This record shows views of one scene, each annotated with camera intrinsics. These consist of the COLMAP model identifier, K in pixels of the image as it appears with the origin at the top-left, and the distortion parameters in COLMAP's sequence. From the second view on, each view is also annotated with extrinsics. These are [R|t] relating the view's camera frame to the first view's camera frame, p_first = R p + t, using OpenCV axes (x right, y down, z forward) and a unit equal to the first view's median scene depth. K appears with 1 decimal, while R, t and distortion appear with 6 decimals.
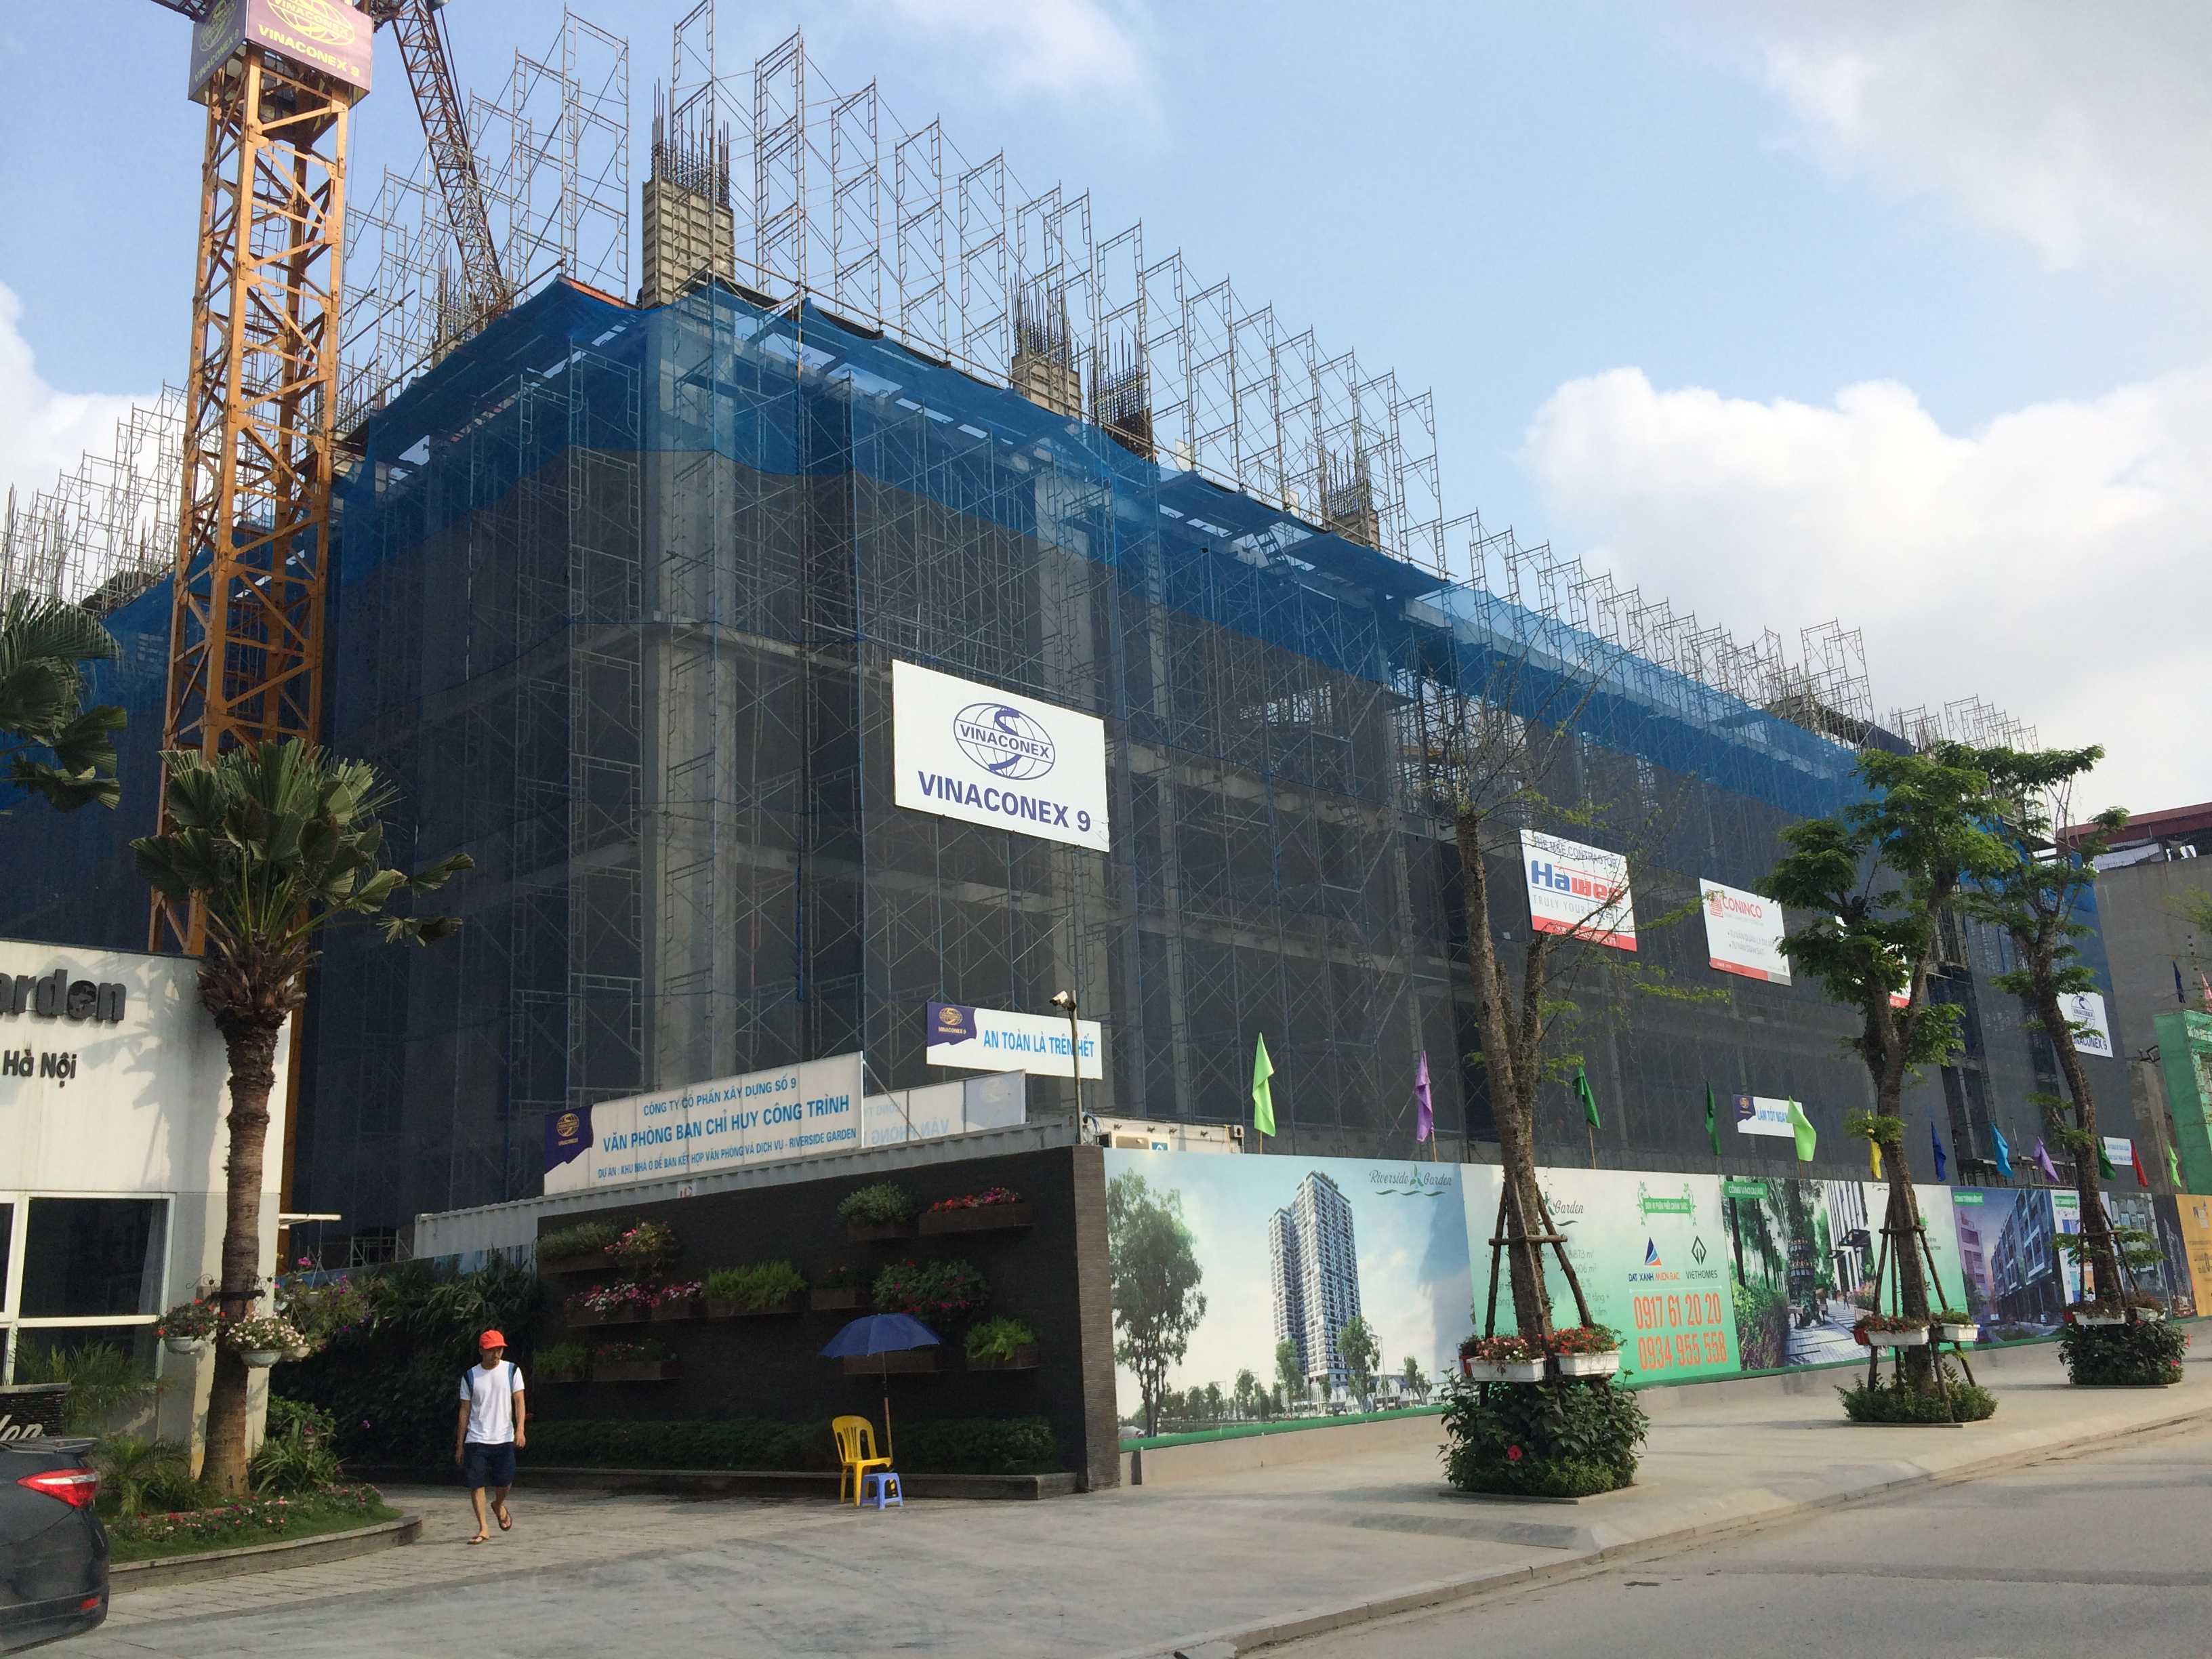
lens RADIAL K [[1867.2, 0, 1106.0], [0, 1867.2, 829.5], [0, 0, 1]] dist [0.039692, -0.012196]
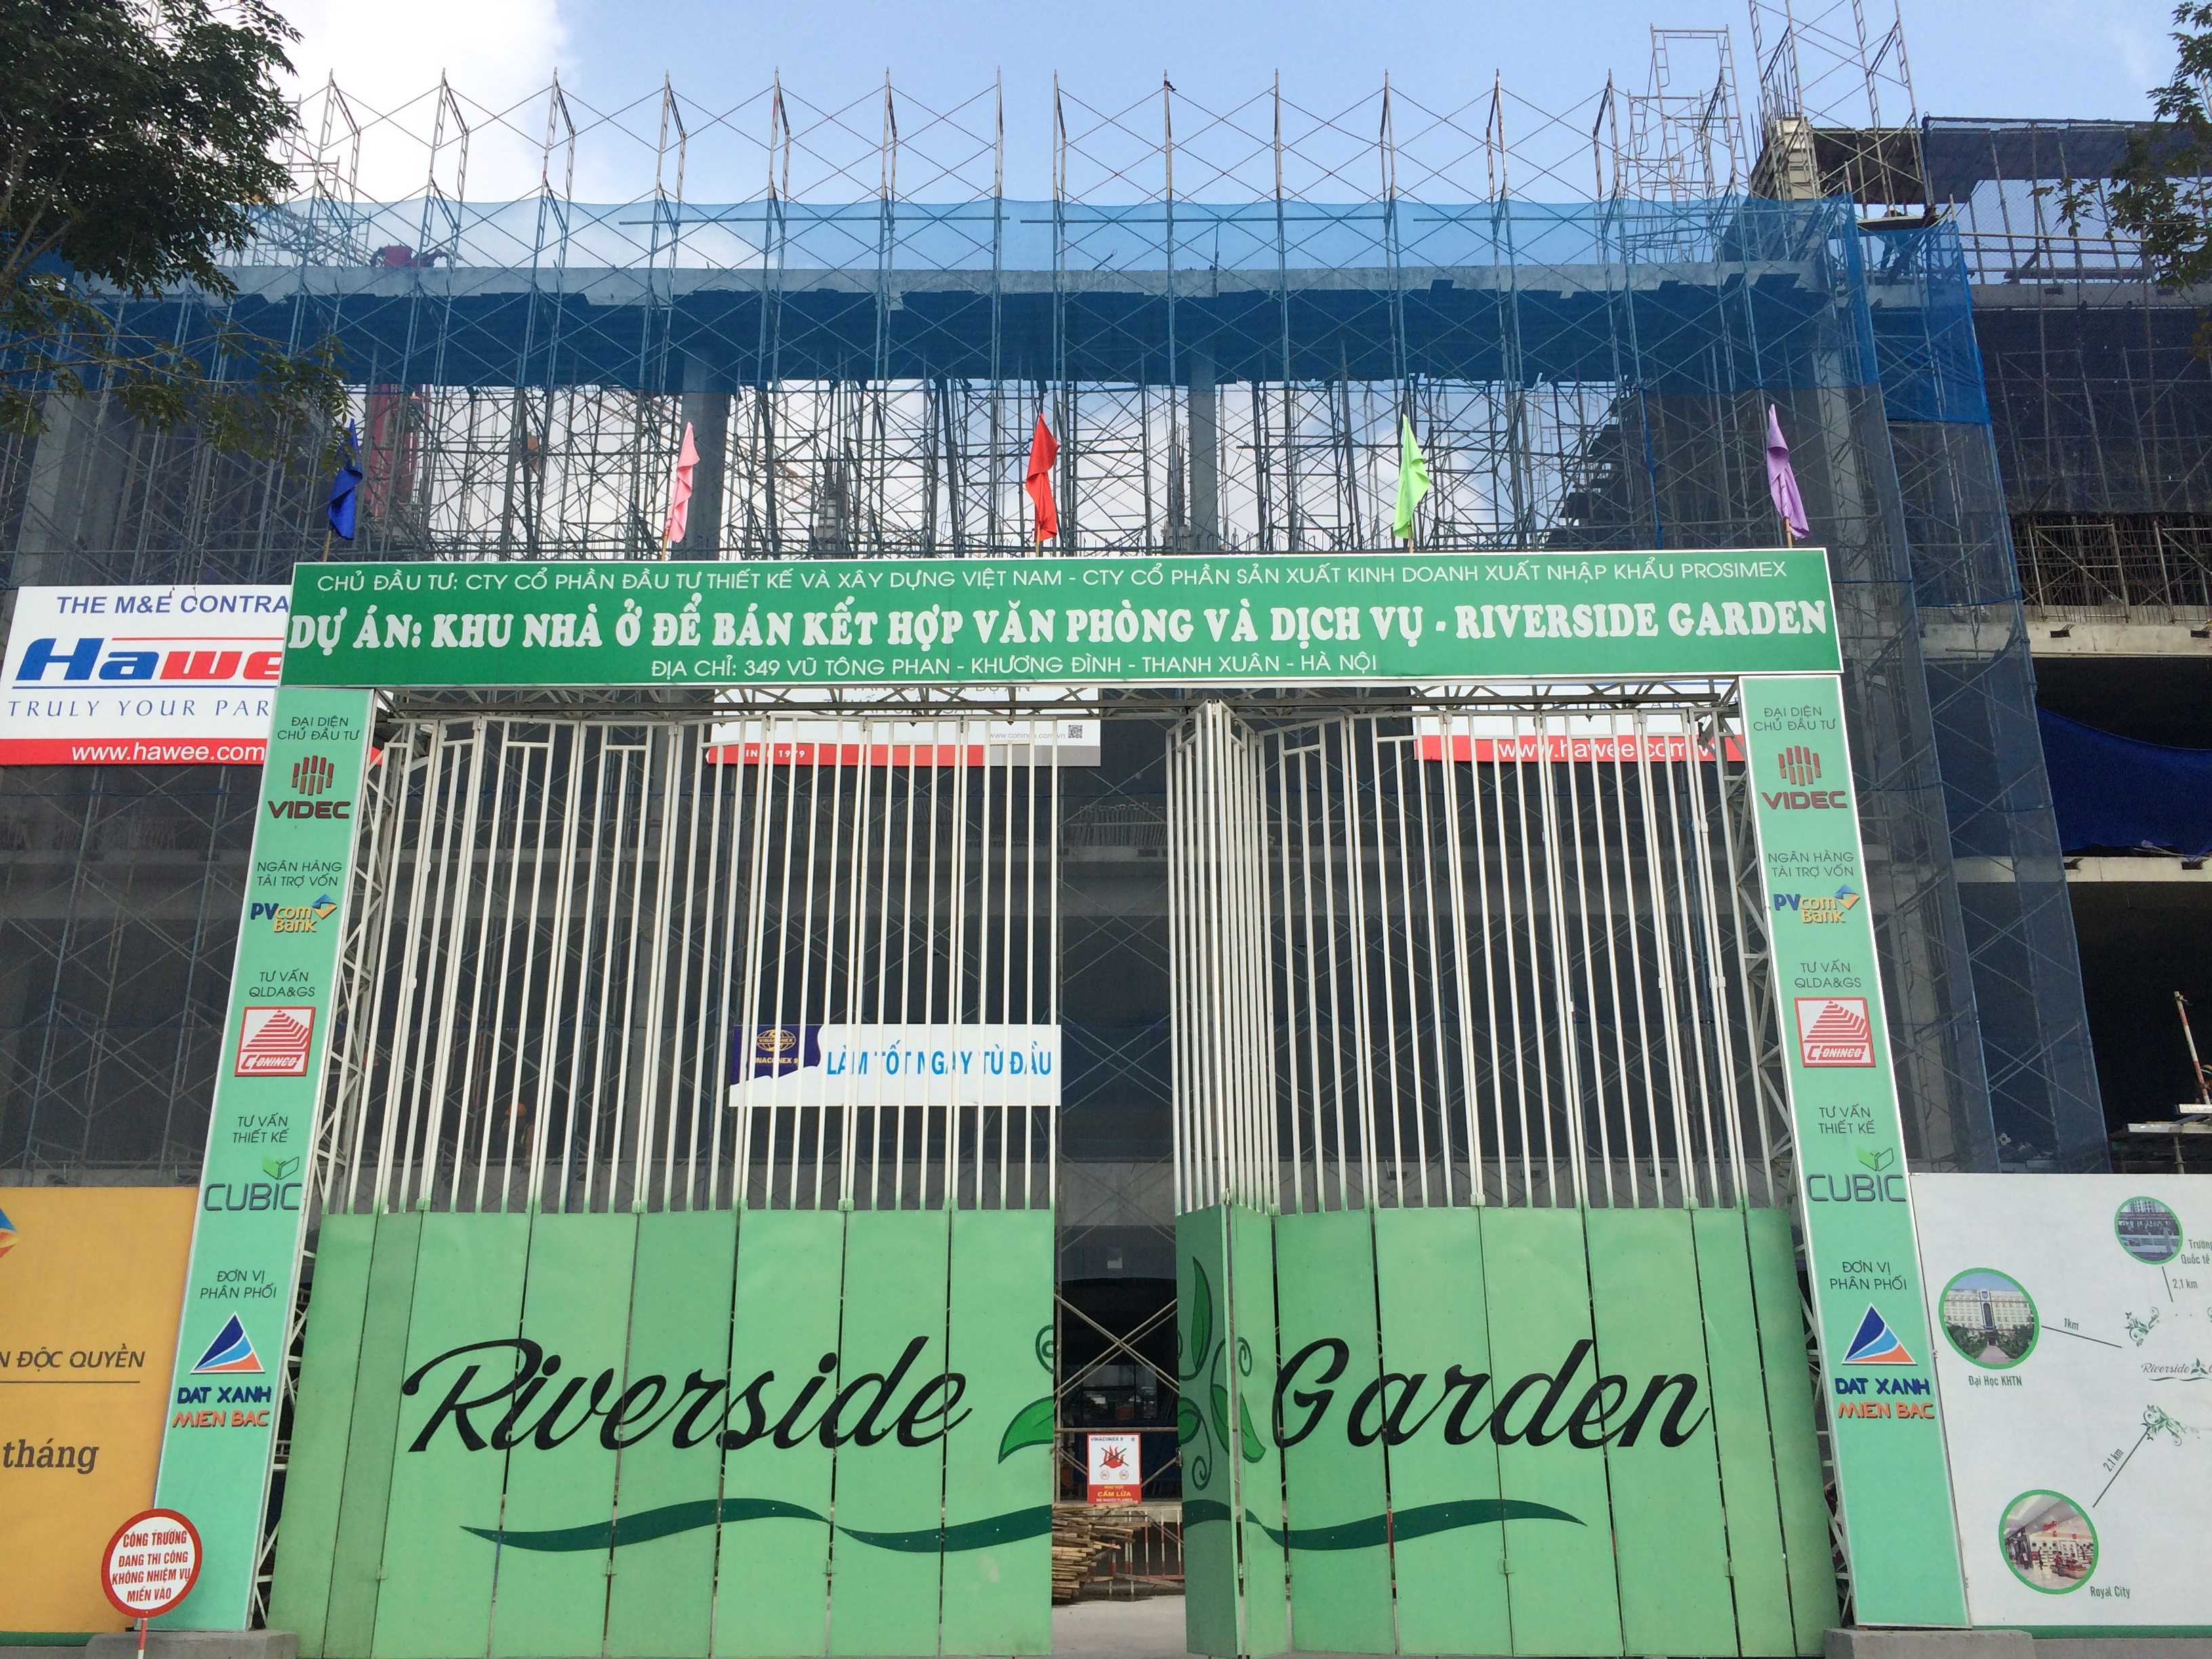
lens RADIAL K [[1867.2, 0, 1106.0], [0, 1867.2, 829.5], [0, 0, 1]] dist [0.039692, -0.012196]
pose [[0.679456, -0.187744, -0.709289, 0.797663], [0.155784, 0.981581, -0.110586, 0.174650], [0.716987, -0.035358, 0.696189, 0.832676]]
